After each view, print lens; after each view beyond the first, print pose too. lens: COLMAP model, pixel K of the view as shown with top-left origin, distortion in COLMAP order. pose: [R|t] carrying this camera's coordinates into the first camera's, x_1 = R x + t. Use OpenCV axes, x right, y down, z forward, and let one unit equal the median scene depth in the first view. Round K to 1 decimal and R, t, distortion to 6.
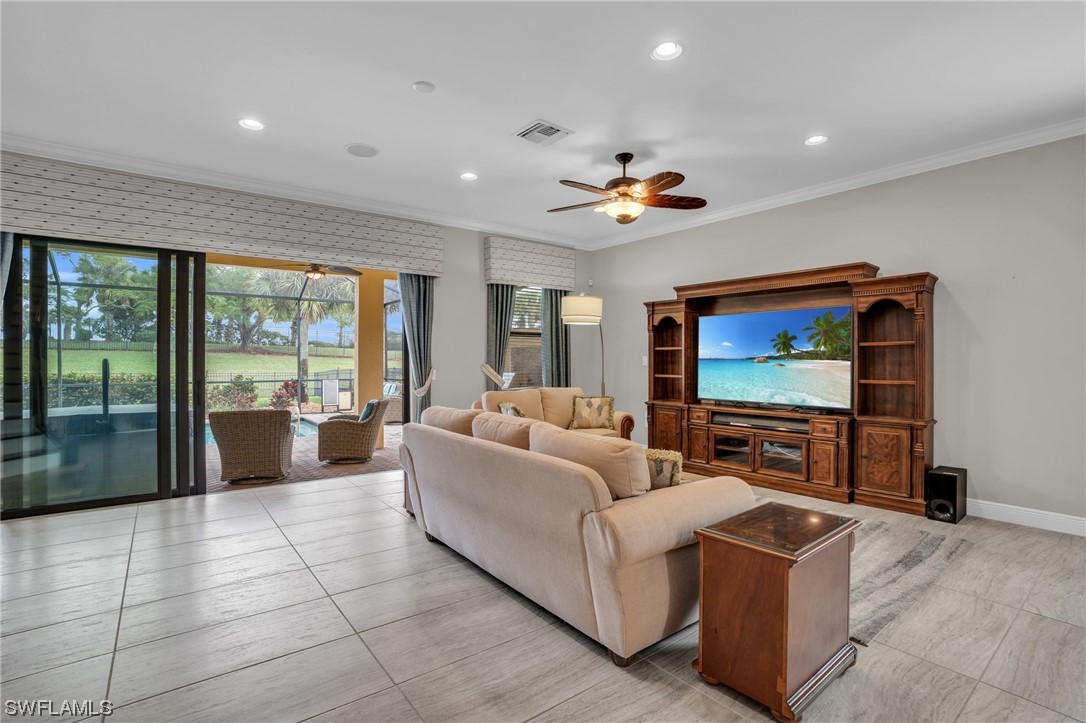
lens RADIAL K [[510.8, 0, 564.6], [0, 510.8, 367.6], [0, 0, 1]] dist [-0.052825, 0.016744]
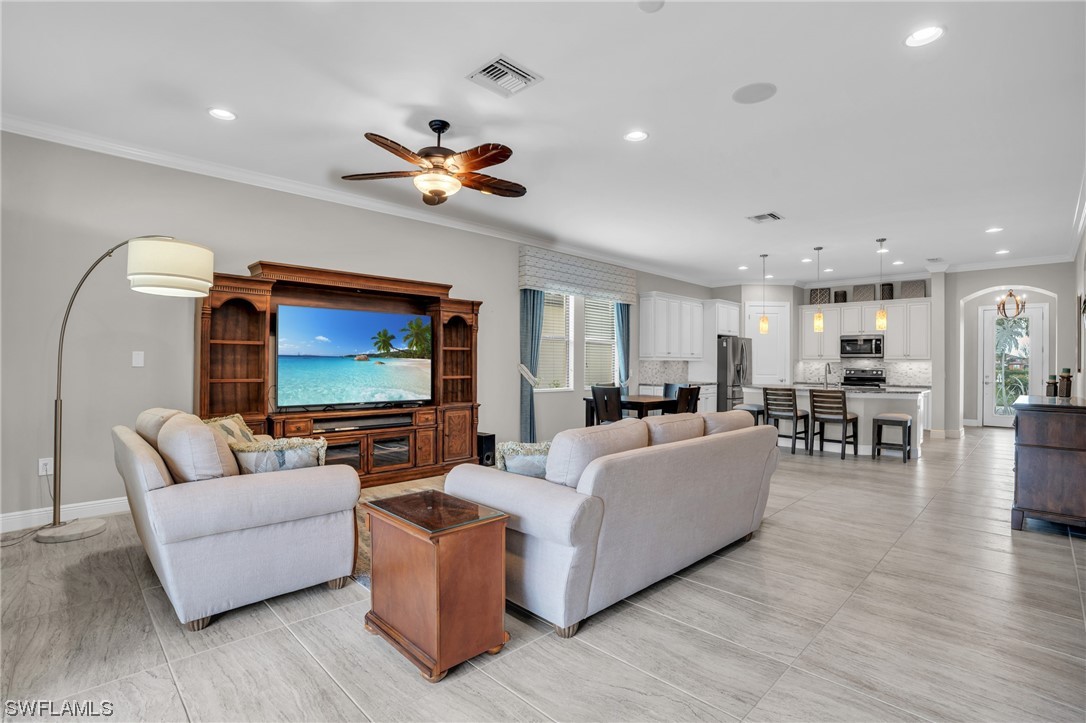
lens RADIAL K [[510.8, 0, 541.0], [0, 510.8, 358.2], [0, 0, 1]] dist [-0.052825, 0.016744]
pose [[-0.102089, 0.005968, 0.994757, -0.617683], [0.003294, 0.999979, -0.005662, -0.008260], [-0.994770, 0.002699, -0.102107, 0.771440]]
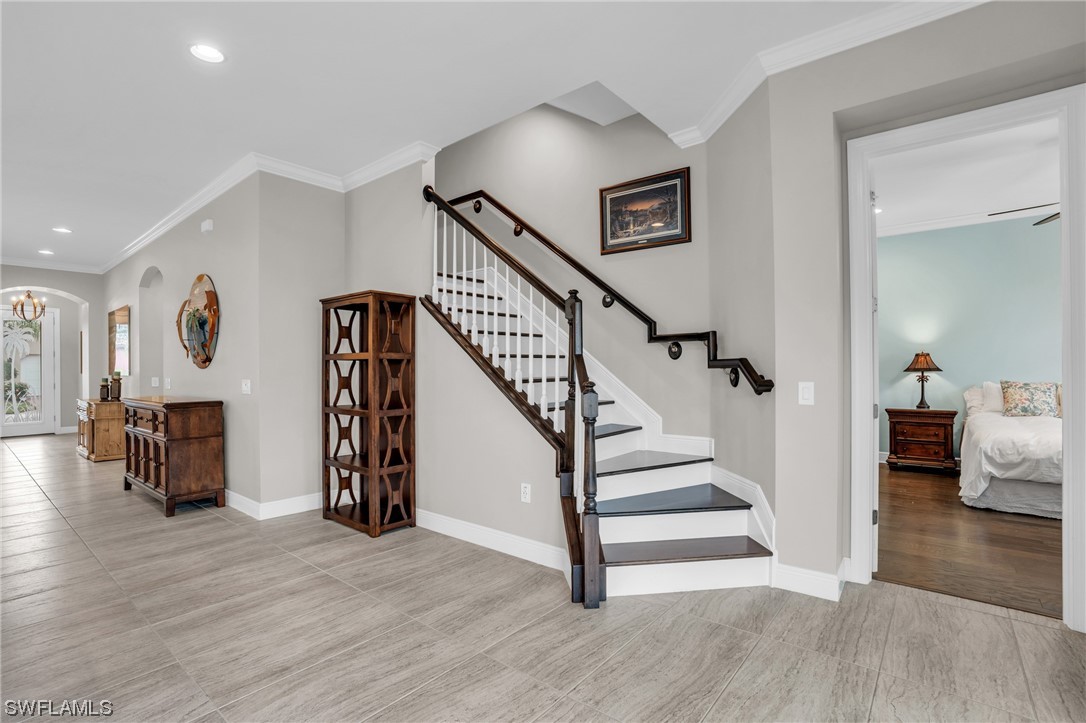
lens RADIAL K [[510.8, 0, 534.6], [0, 510.8, 371.5], [0, 0, 1]] dist [-0.052825, 0.016744]
pose [[-0.980005, 0.008976, -0.198772, -0.391779], [0.004760, 0.999754, 0.021680, -0.010158], [0.198918, 0.020300, -0.979806, 0.917567]]
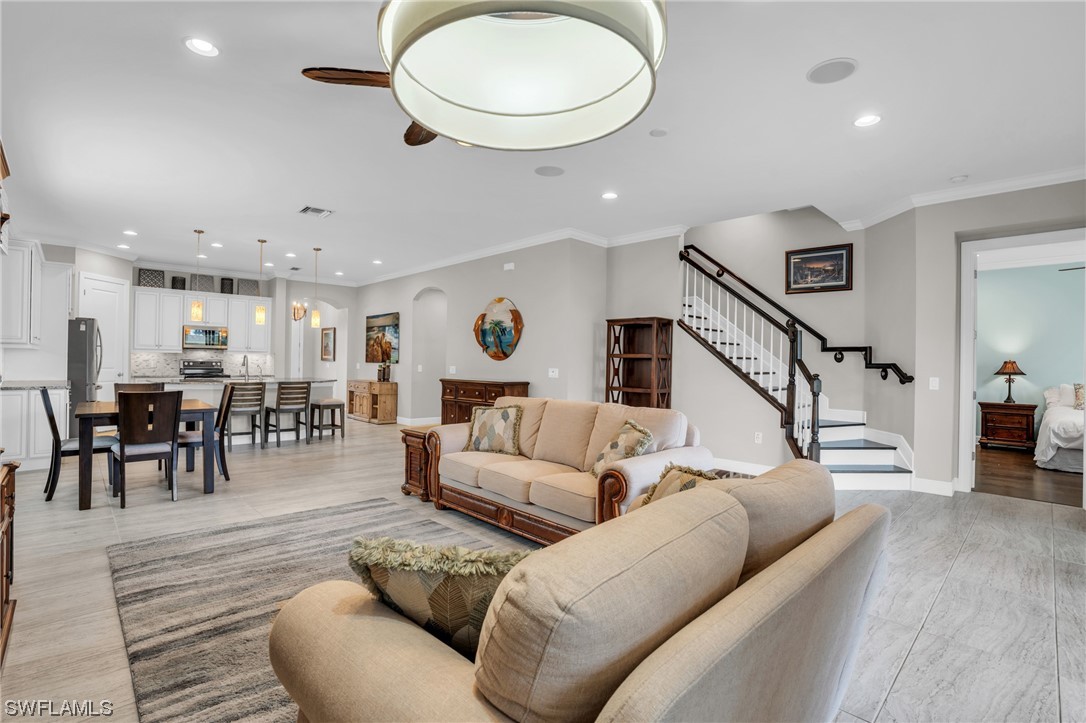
lens RADIAL K [[510.8, 0, 536.5], [0, 510.8, 362.4], [0, 0, 1]] dist [-0.052825, 0.016744]
pose [[-0.996068, -0.016097, -0.087115, 0.070401], [-0.017446, 0.999739, 0.014743, -0.015917], [0.086855, 0.016205, -0.996089, 1.341914]]
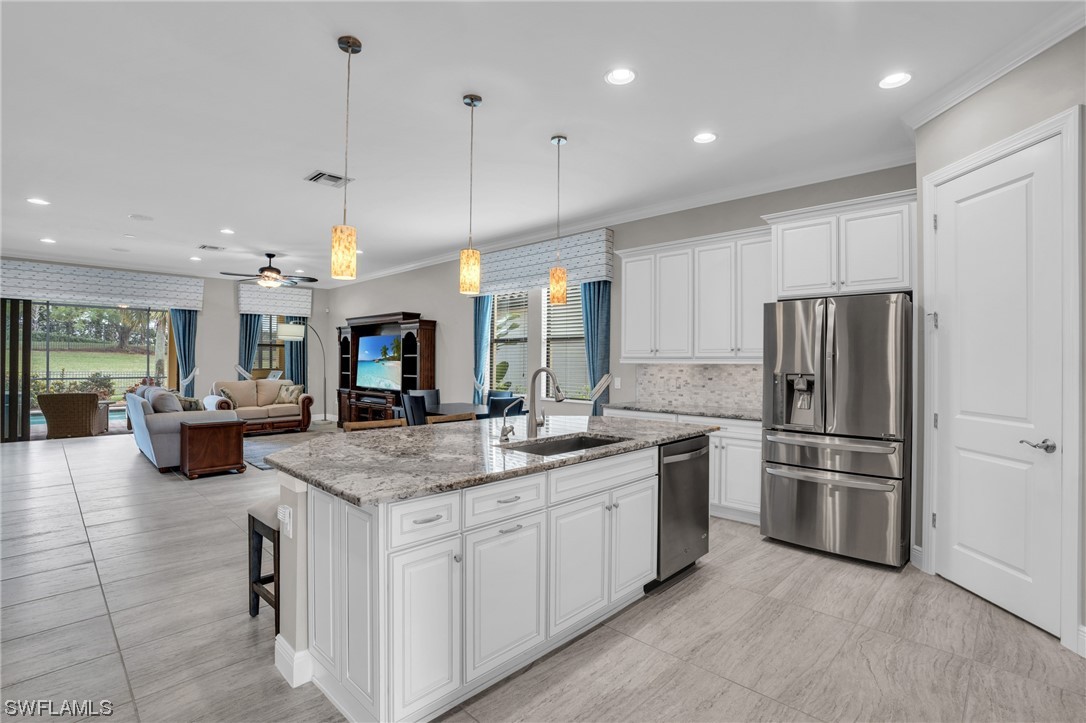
lens RADIAL K [[510.8, 0, 546.8], [0, 510.8, 361.3], [0, 0, 1]] dist [-0.052825, 0.016744]
pose [[0.993075, 0.004204, 0.117405, 0.770915], [-0.002708, 0.999913, -0.012899, -0.001101], [-0.117449, 0.012492, 0.993000, -0.808565]]
